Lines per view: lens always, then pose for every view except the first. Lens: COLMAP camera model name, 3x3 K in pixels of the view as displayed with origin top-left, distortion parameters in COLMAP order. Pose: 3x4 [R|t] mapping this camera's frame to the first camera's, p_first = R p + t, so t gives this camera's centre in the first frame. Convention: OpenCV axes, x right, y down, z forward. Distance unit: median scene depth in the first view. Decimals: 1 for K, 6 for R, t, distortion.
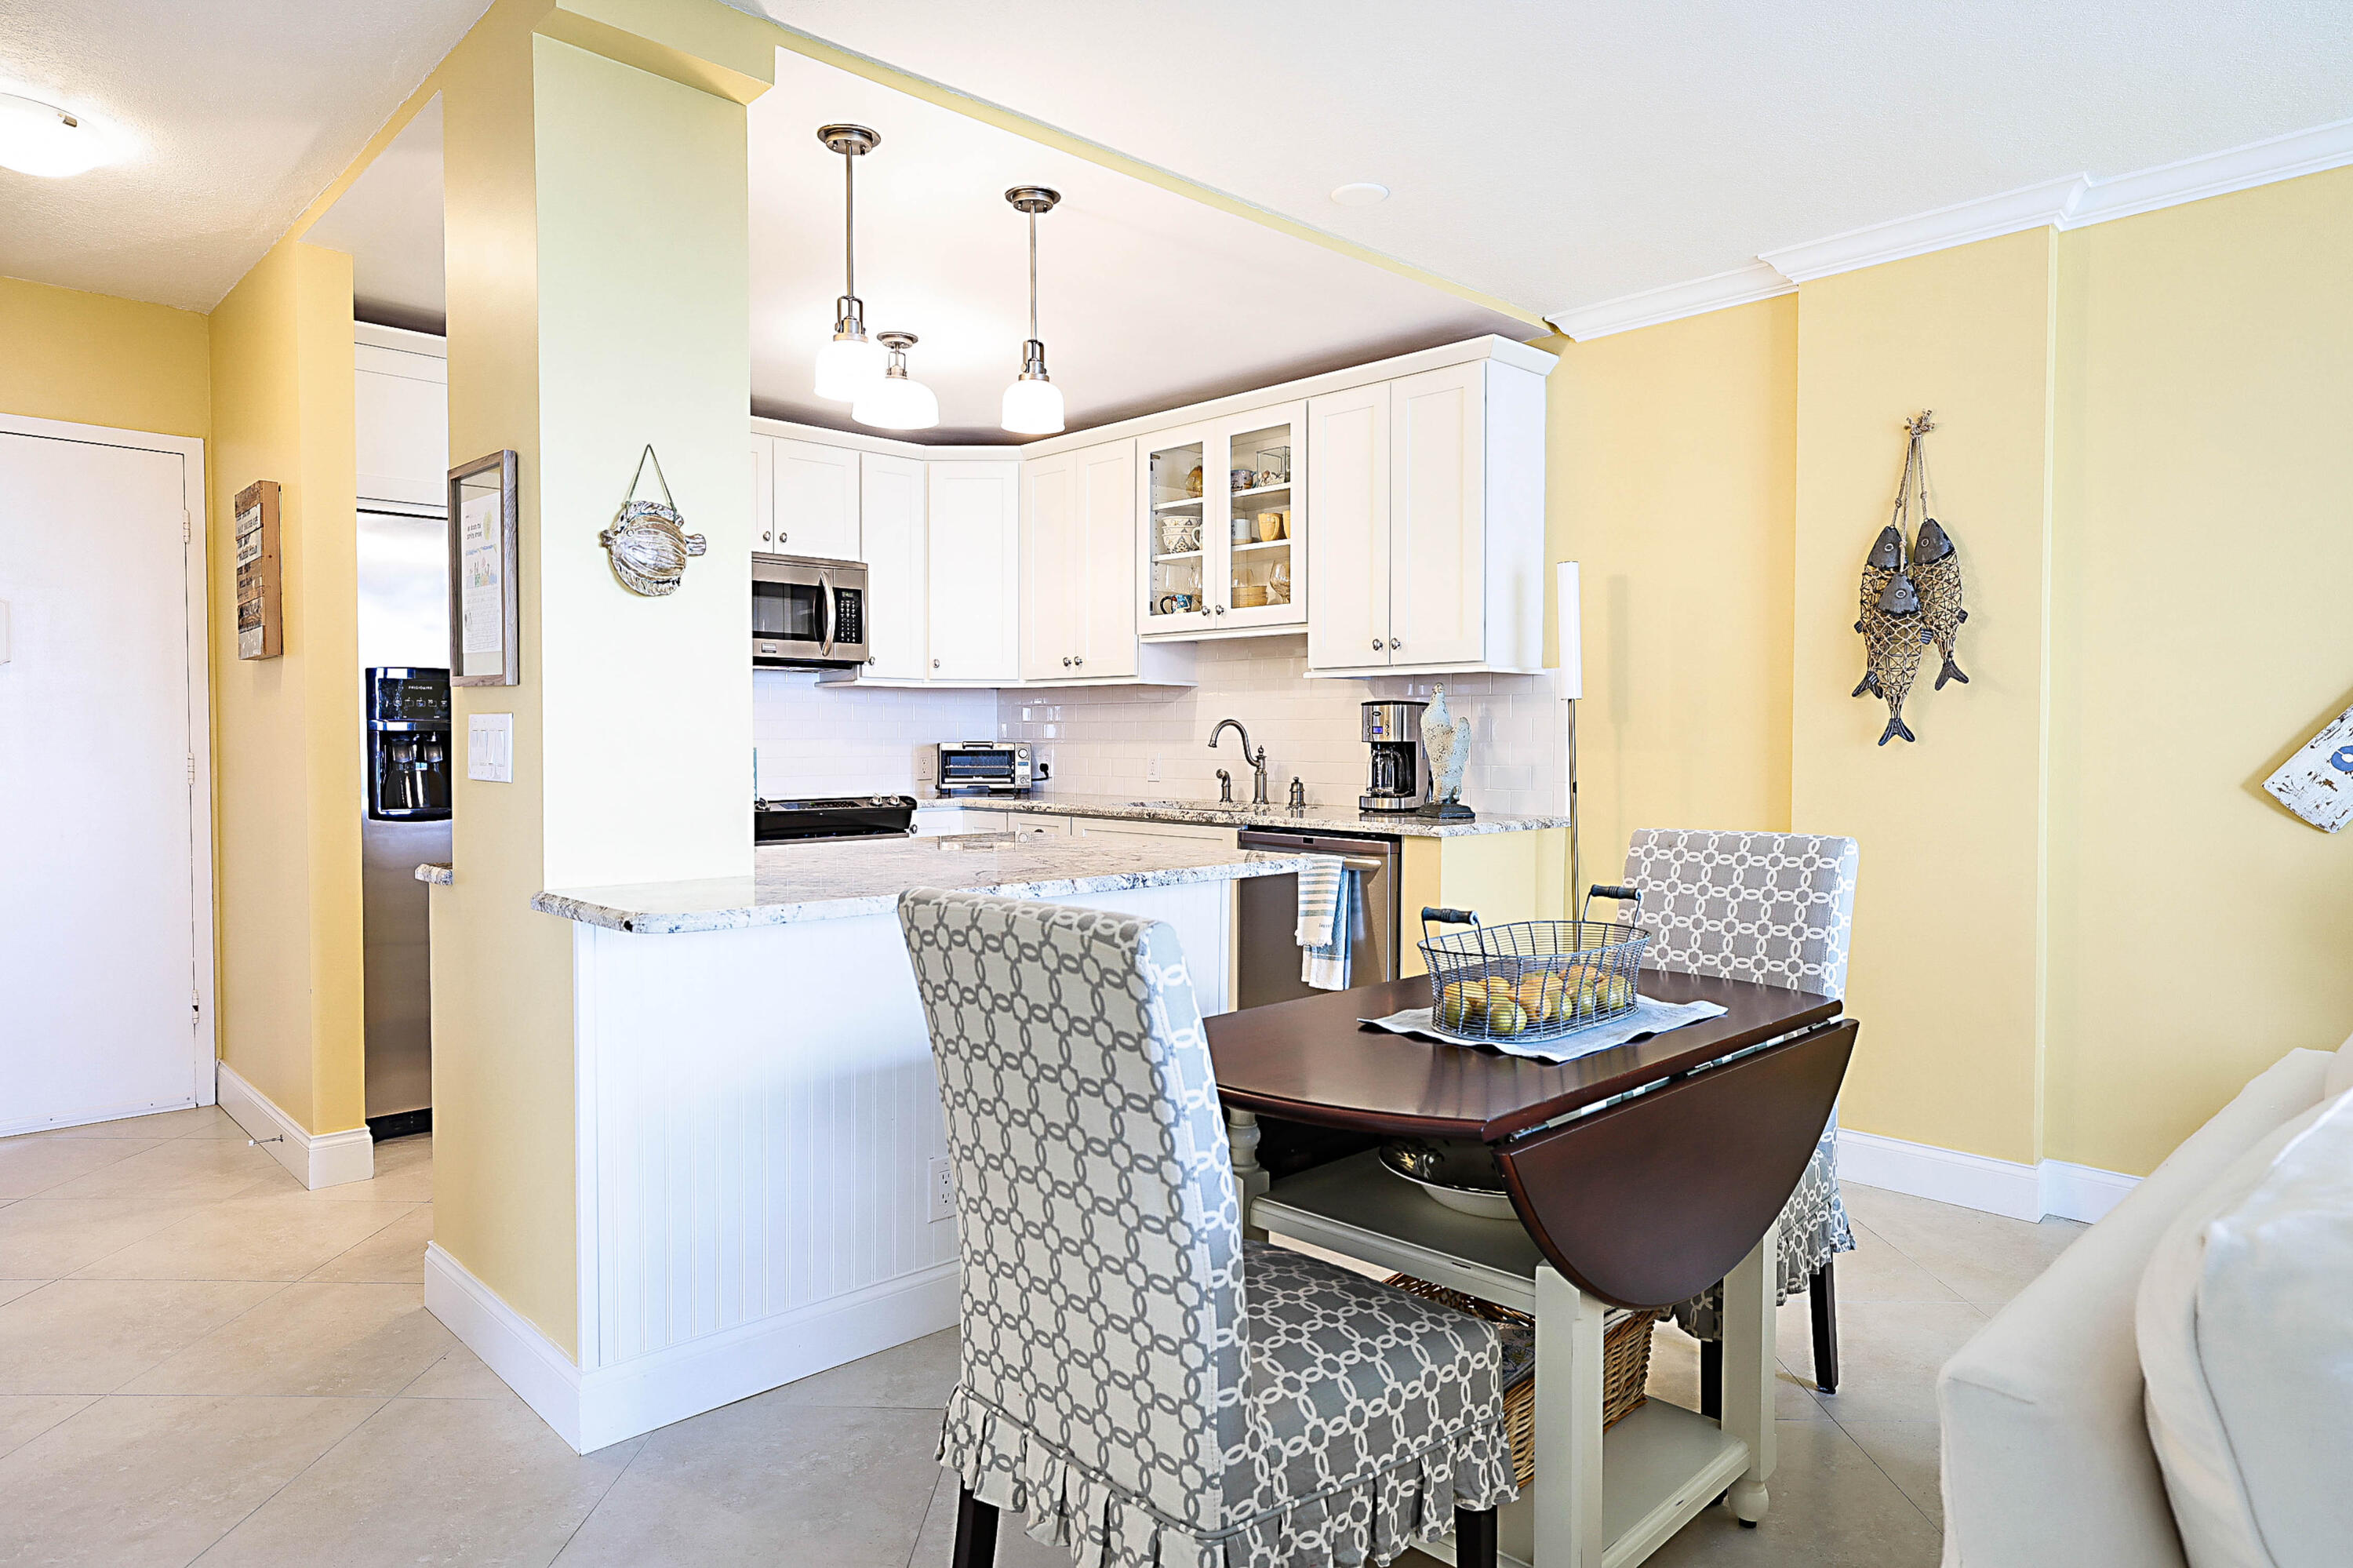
lens RADIAL K [[1409.3, 0, 1158.2], [0, 1409.3, 790.8], [0, 0, 1]] dist [-0.015381, 0.030245]
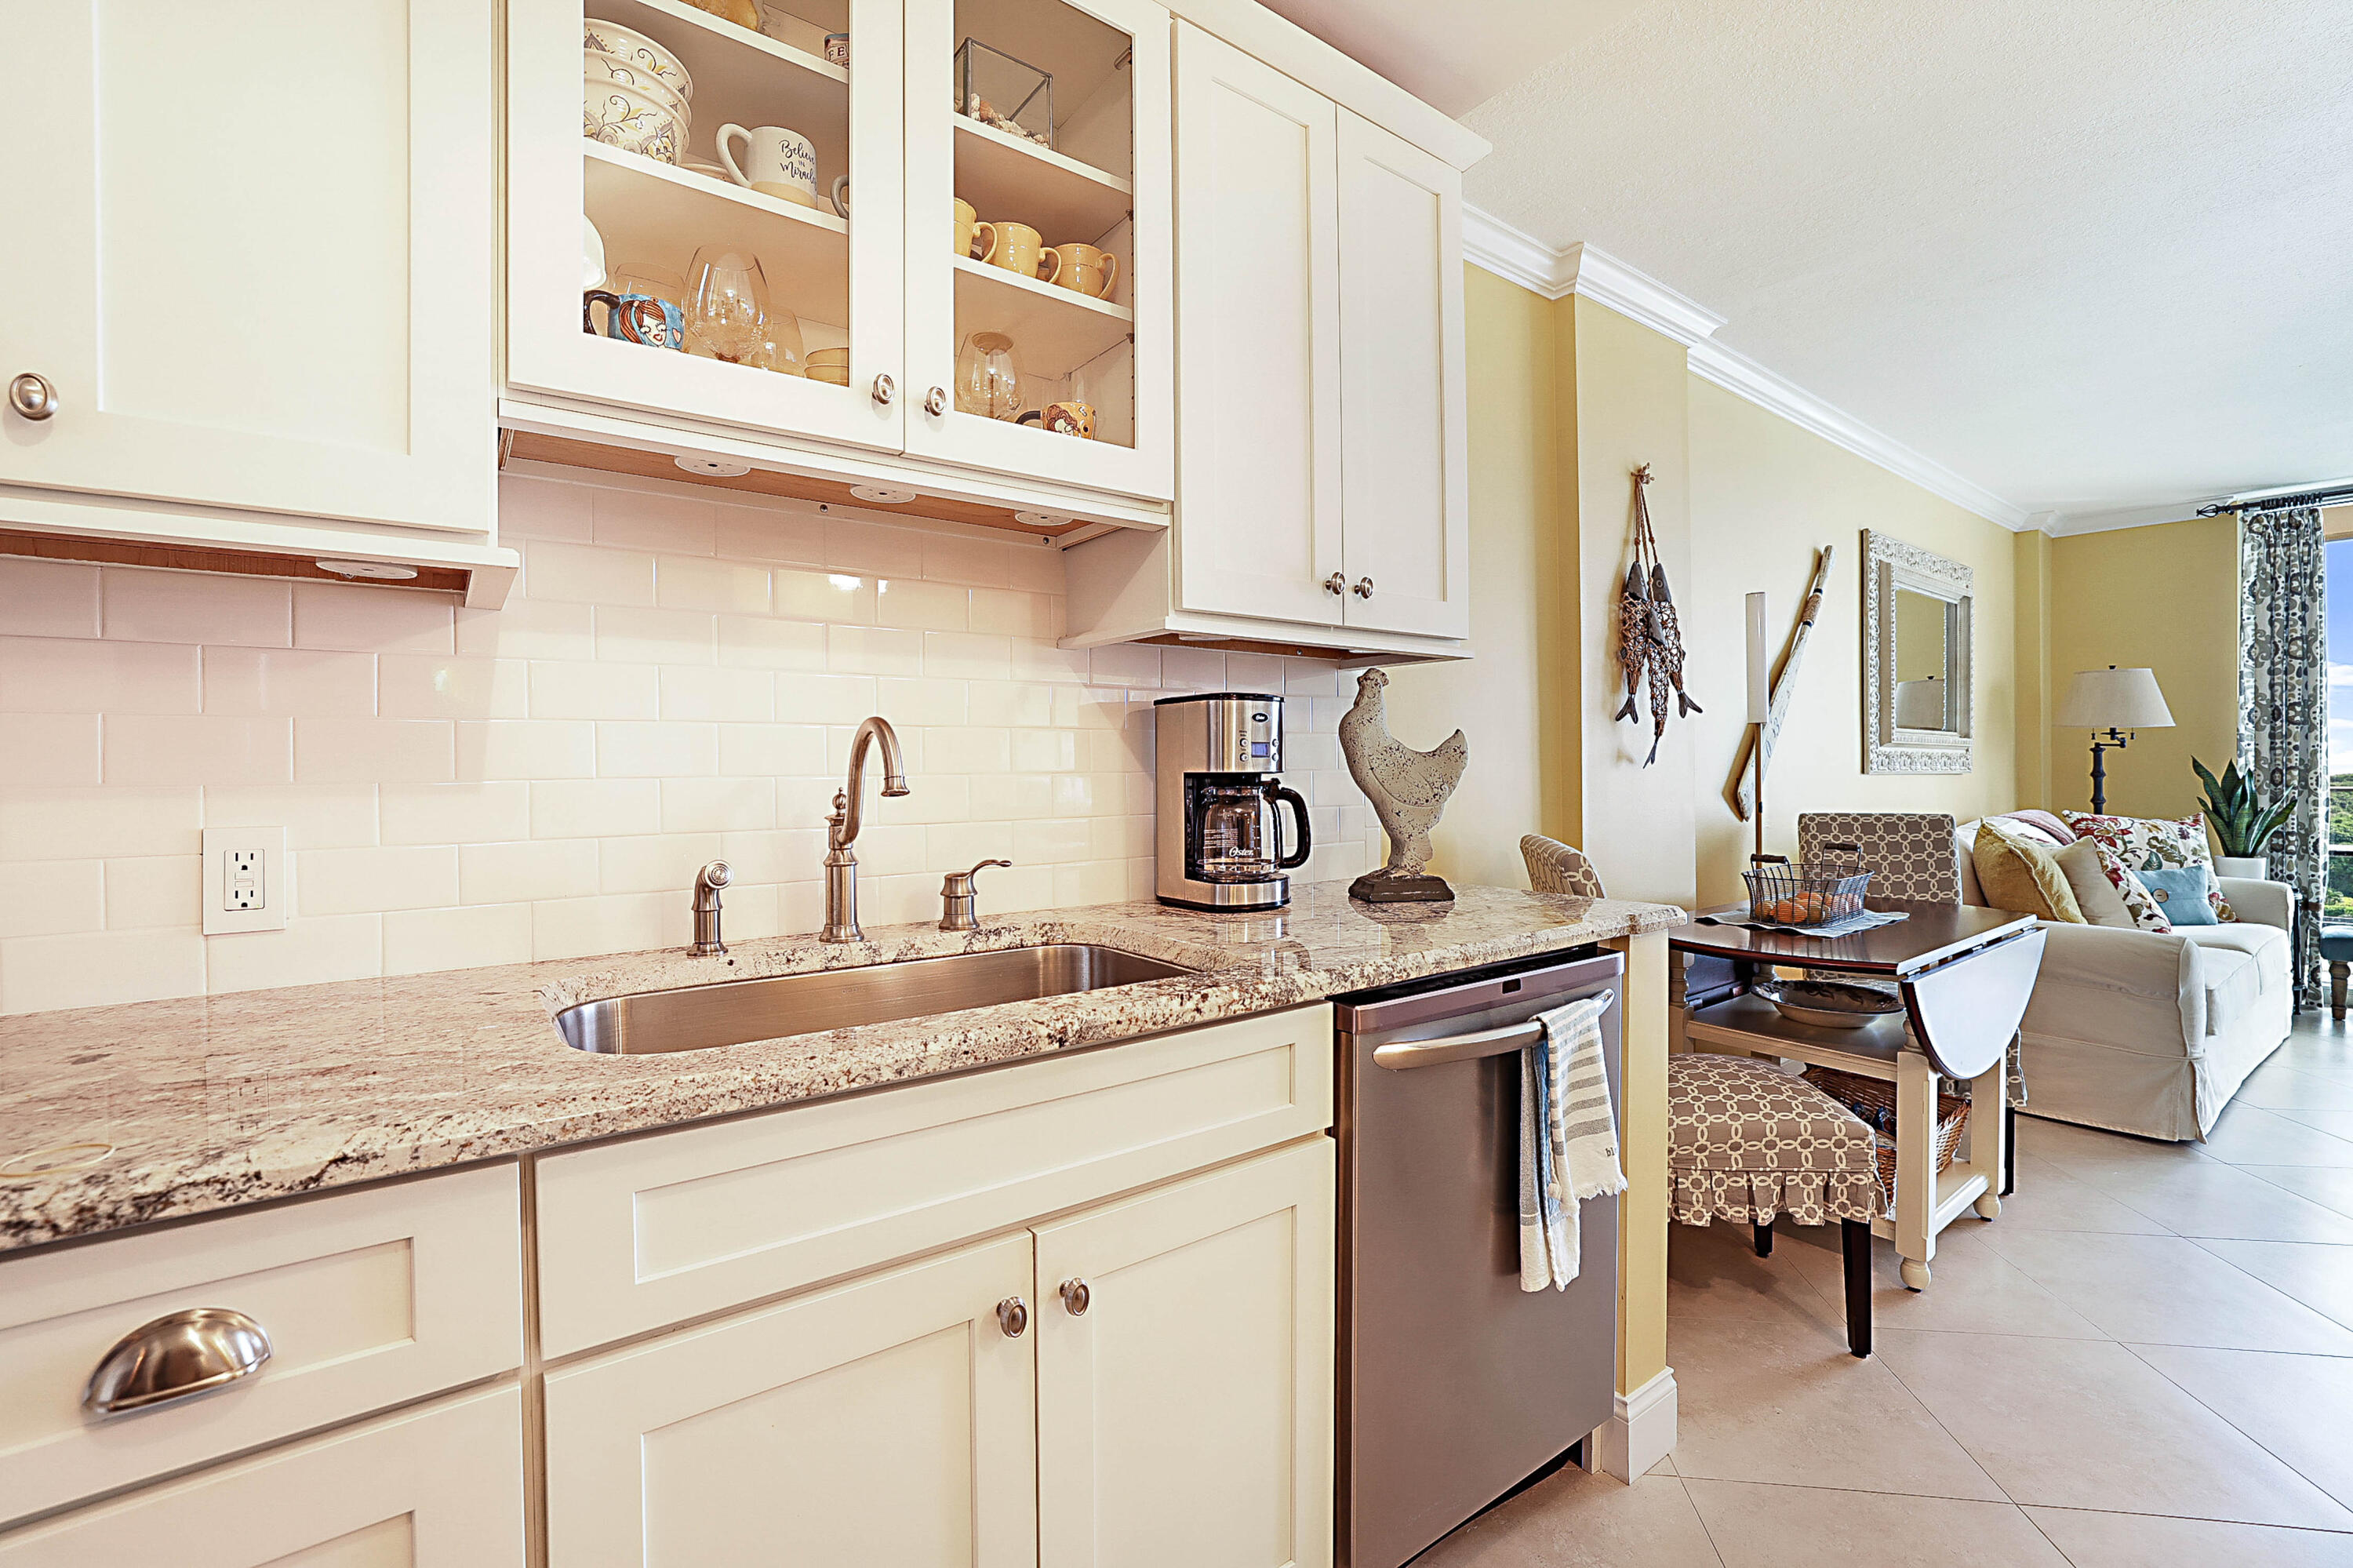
lens RADIAL K [[1012.2, 0, 1175.3], [0, 1012.2, 771.7], [0, 0, 1]] dist [-0.043812, 0.014420]
pose [[0.114217, -0.008030, 0.993423, -0.216370], [0.046726, 0.998904, 0.002702, -0.037709], [-0.992356, 0.046110, 0.114467, 0.988719]]
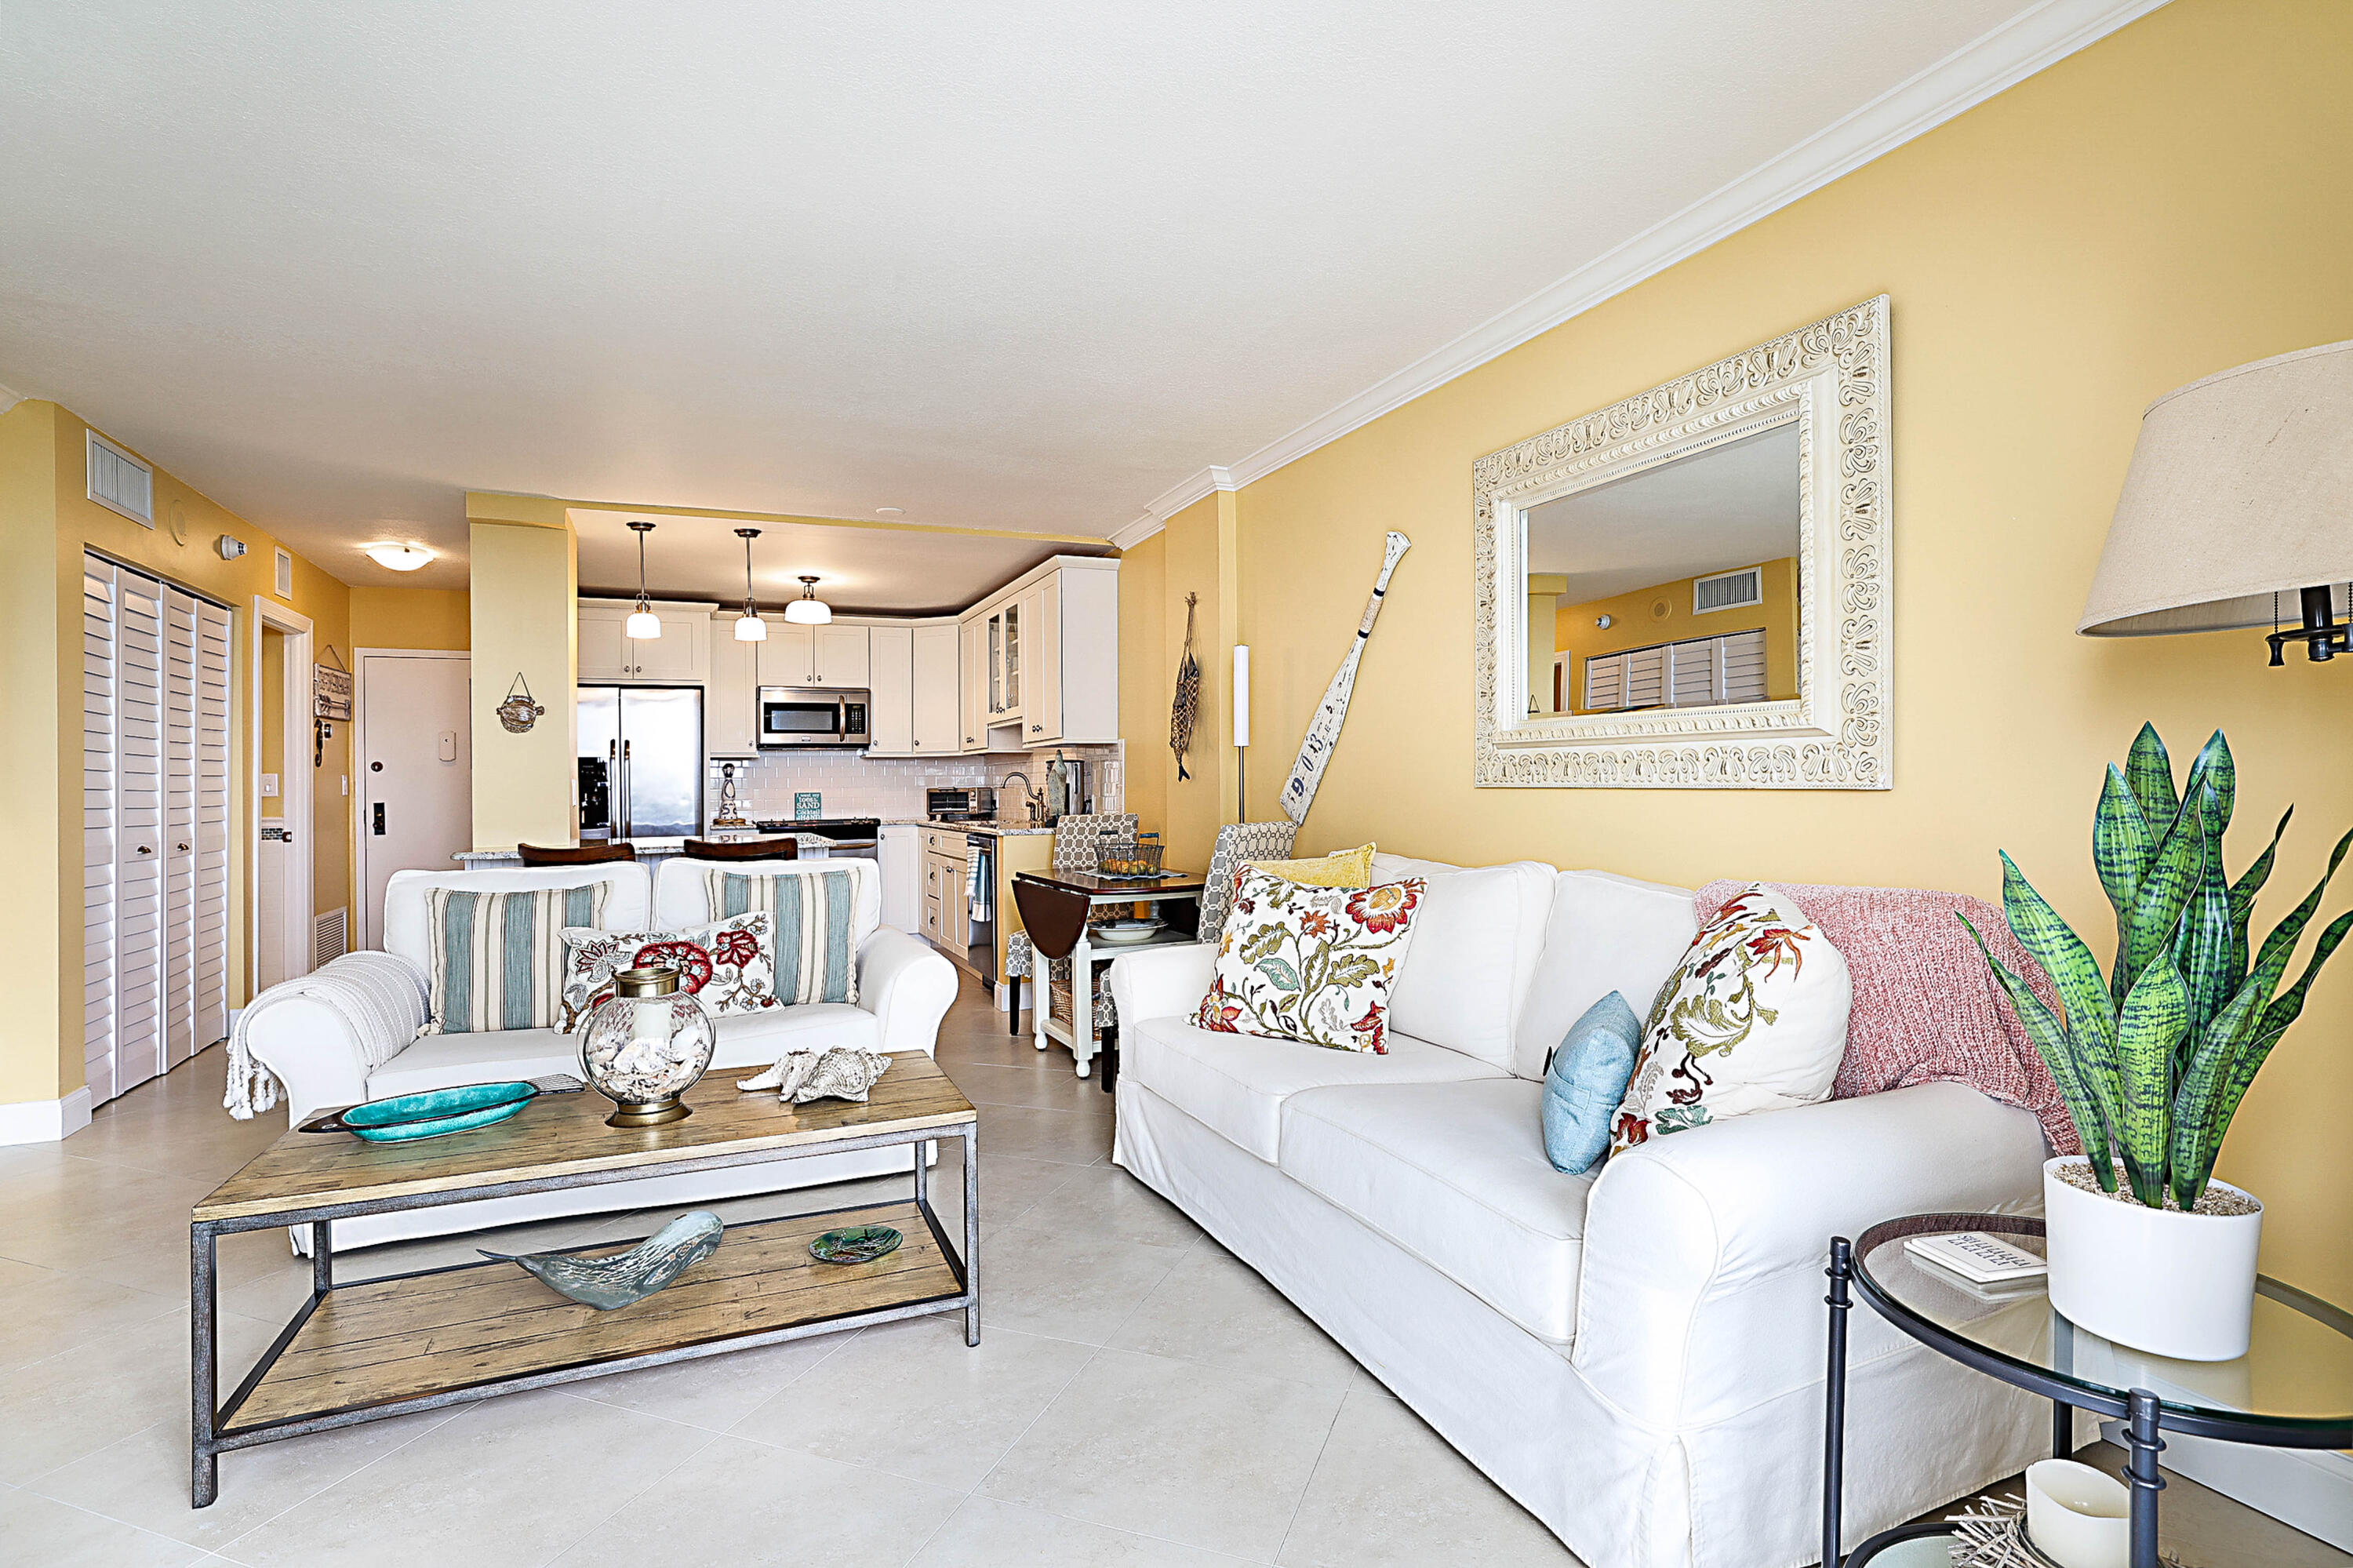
lens RADIAL K [[1131.2, 0, 1172.5], [0, 1131.2, 785.5], [0, 0, 1]] dist [-0.042387, 0.023072]
pose [[0.942973, -0.016294, -0.332471, 0.764456], [0.004178, 0.999302, -0.037125, 0.019987], [0.332844, 0.033619, 0.942383, -0.265293]]
